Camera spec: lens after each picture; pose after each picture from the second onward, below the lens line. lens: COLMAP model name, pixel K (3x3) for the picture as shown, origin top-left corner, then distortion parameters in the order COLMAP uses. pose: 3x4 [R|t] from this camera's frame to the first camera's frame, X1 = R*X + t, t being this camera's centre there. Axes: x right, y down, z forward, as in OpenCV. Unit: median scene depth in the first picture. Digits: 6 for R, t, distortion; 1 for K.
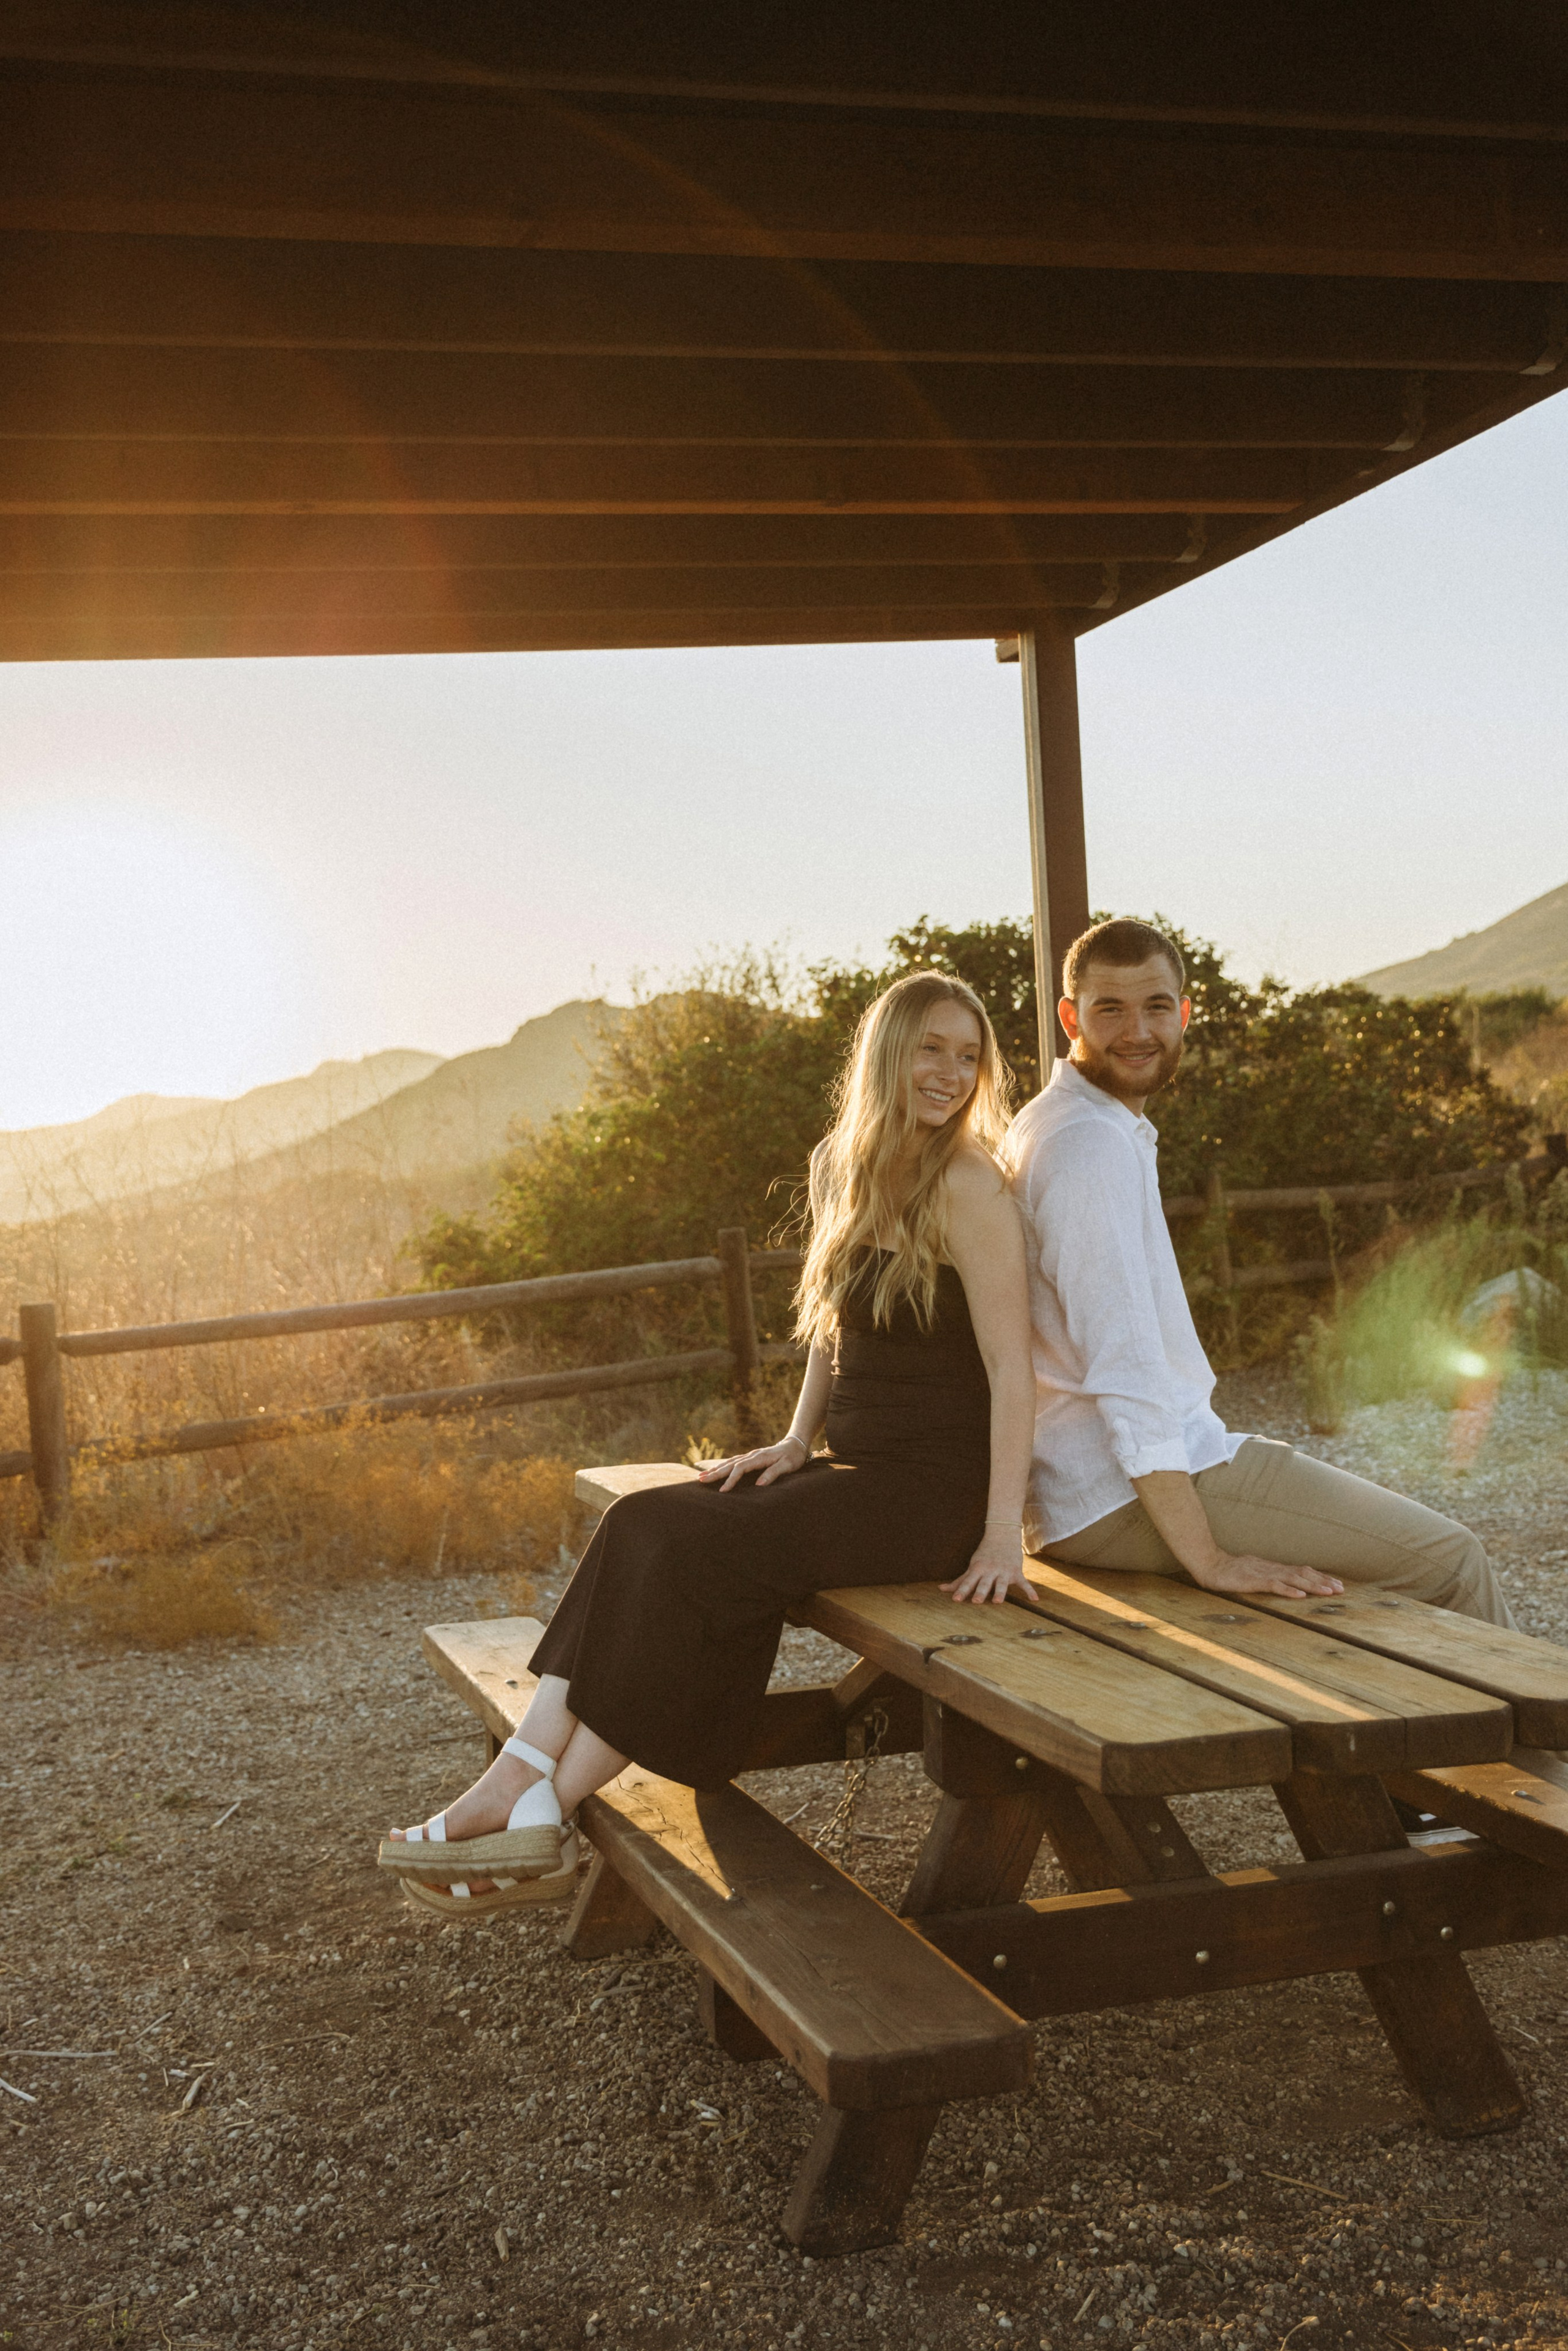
lens RADIAL K [[2478.5, 0, 676.5], [0, 2478.5, 1179.5], [0, 0, 1]] dist [0.000429, 0.028155]
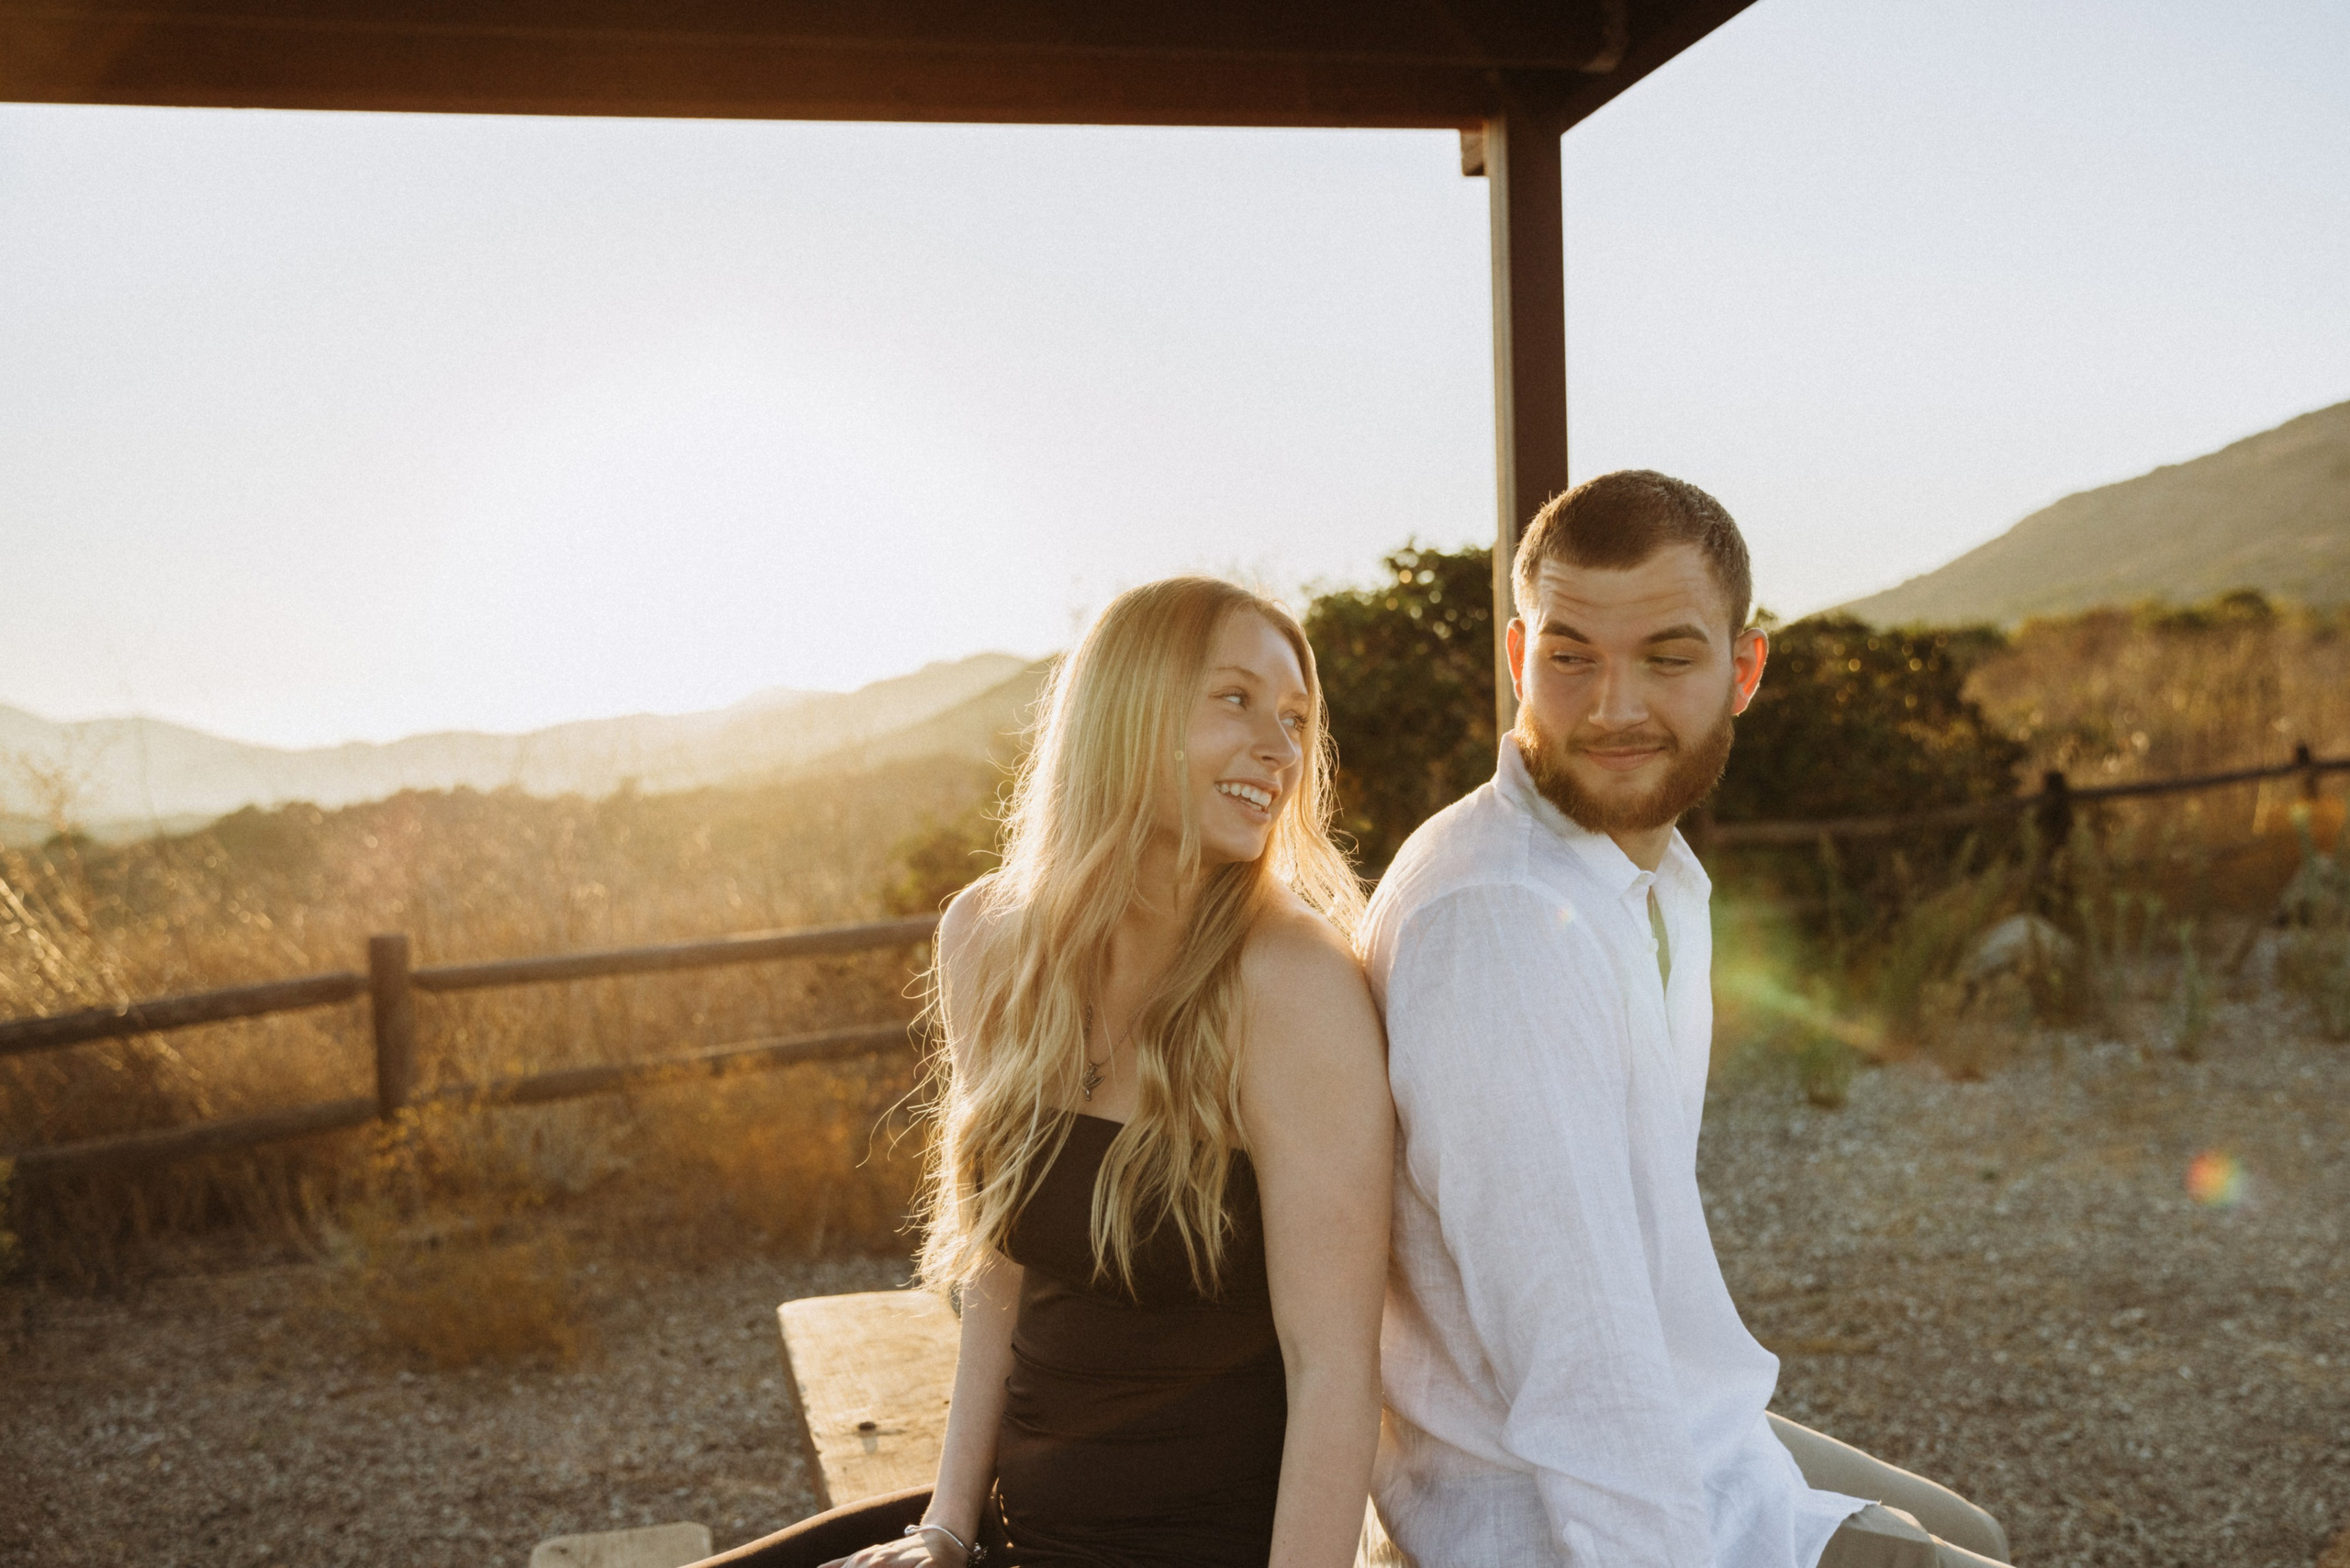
lens RADIAL K [[2062.1, 0, 1175.0], [0, 2062.1, 784.0], [0, 0, 1]] dist [0.004113, 0.008843]
pose [[0.999291, 0.024433, -0.028640, 0.046729], [-0.024163, 0.999660, 0.009757, -0.018761], [0.028869, -0.009058, 0.999542, 0.260717]]
